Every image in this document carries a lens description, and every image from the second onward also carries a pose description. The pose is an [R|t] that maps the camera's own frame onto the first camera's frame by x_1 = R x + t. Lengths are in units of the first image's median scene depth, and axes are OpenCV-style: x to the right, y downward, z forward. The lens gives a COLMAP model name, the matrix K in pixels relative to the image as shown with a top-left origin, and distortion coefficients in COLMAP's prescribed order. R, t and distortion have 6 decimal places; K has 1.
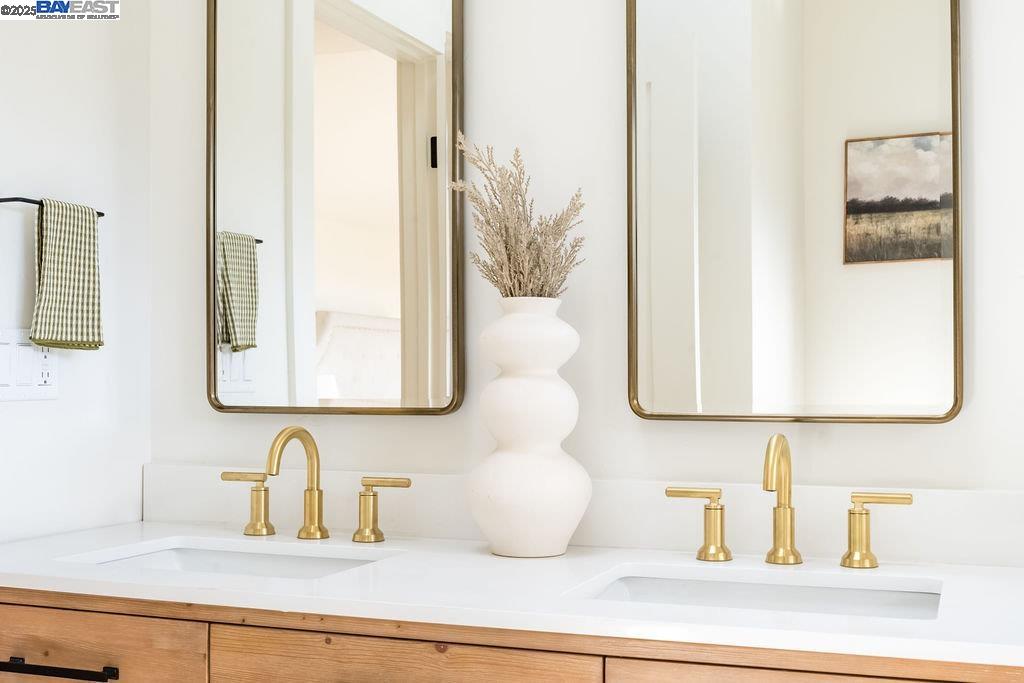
lens RADIAL K [[1211.7, 0, 512.0], [0, 1211.7, 341.5], [0, 0, 1]] dist [-0.003179, 0.012706]
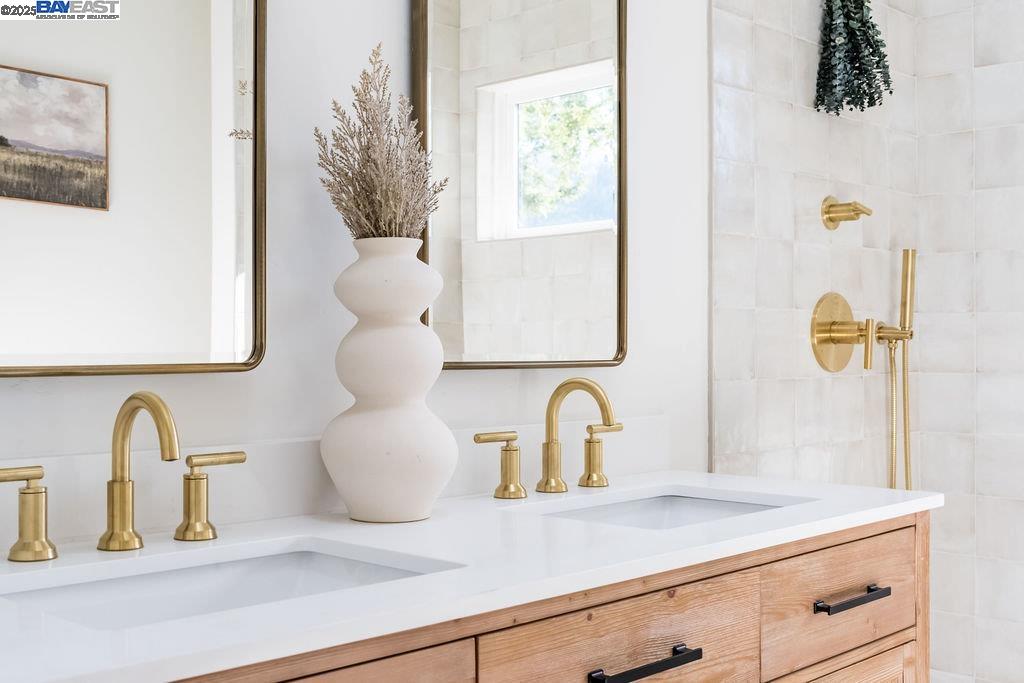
lens RADIAL K [[1183.8, 0, 512.0], [0, 1183.8, 341.5], [0, 0, 1]] dist [-0.088002, -0.006314]
pose [[0.387354, 0.002491, 0.921928, -0.723389], [-0.022706, 0.999719, 0.006839, 0.030760], [-0.921652, -0.023582, 0.387301, 0.540673]]
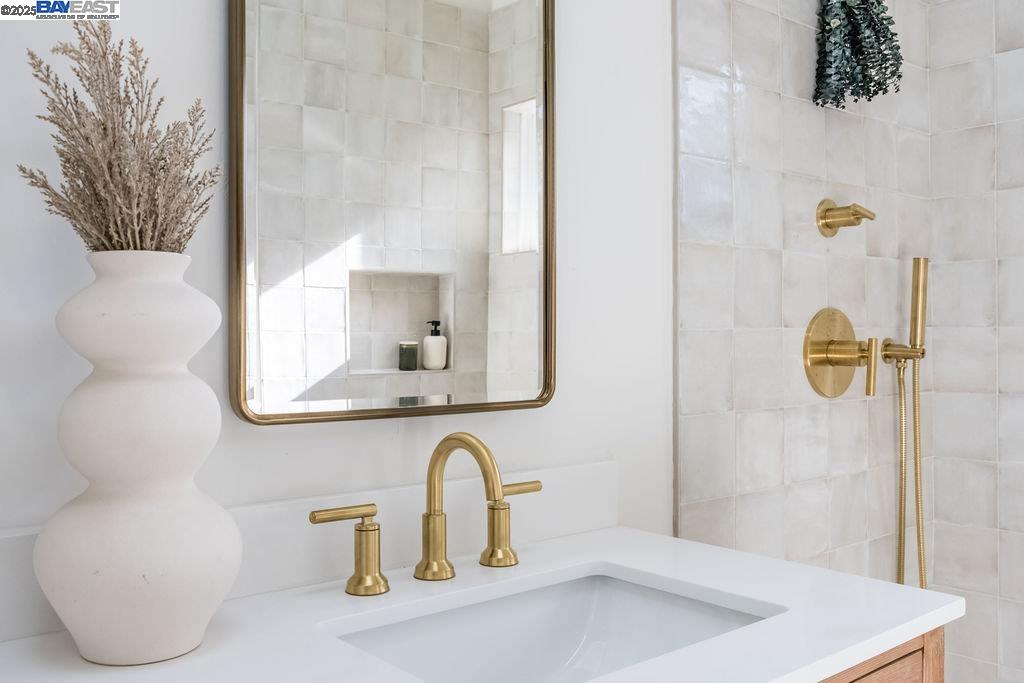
lens RADIAL K [[948.8, 0, 514.2], [0, 948.8, 321.6], [0, 0, 1]] dist [-0.034336, -0.007964]
pose [[0.465803, 0.012351, 0.884802, -0.318910], [-0.021811, 0.999759, -0.002473, -0.002486], [-0.884620, -0.018146, 0.465960, 0.562274]]
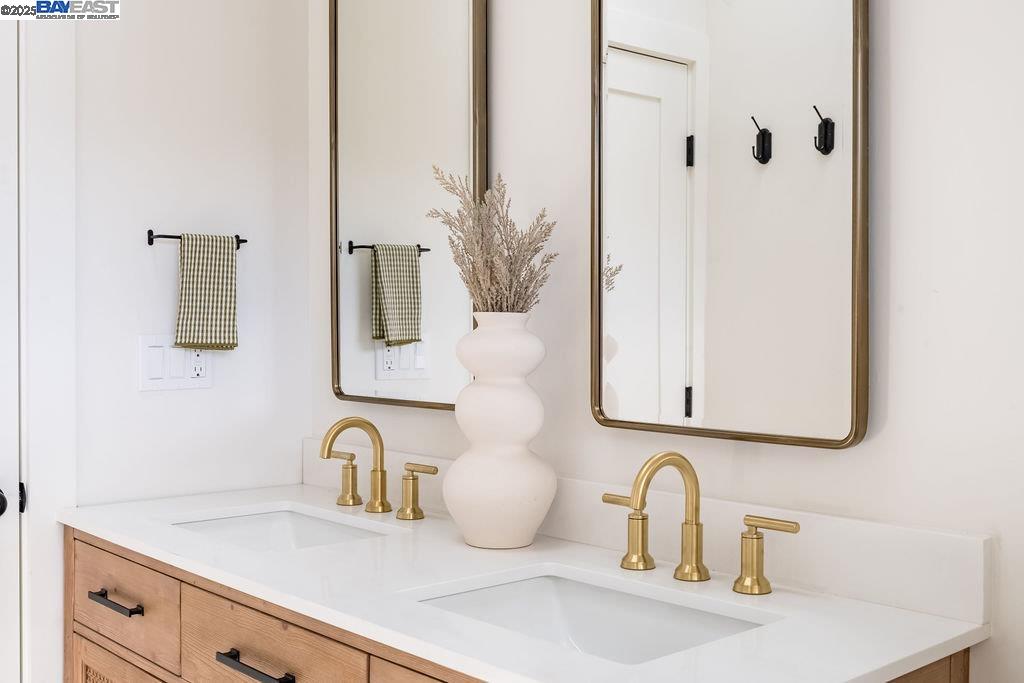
lens RADIAL K [[1085.4, 0, 512.0], [0, 1085.4, 341.5], [0, 0, 1]] dist [-0.016624, -0.011603]
pose [[0.892269, 0.008283, -0.451428, 0.438497], [0.009992, 0.999225, 0.038084, -0.043212], [0.451394, -0.038492, 0.891494, 0.126050]]
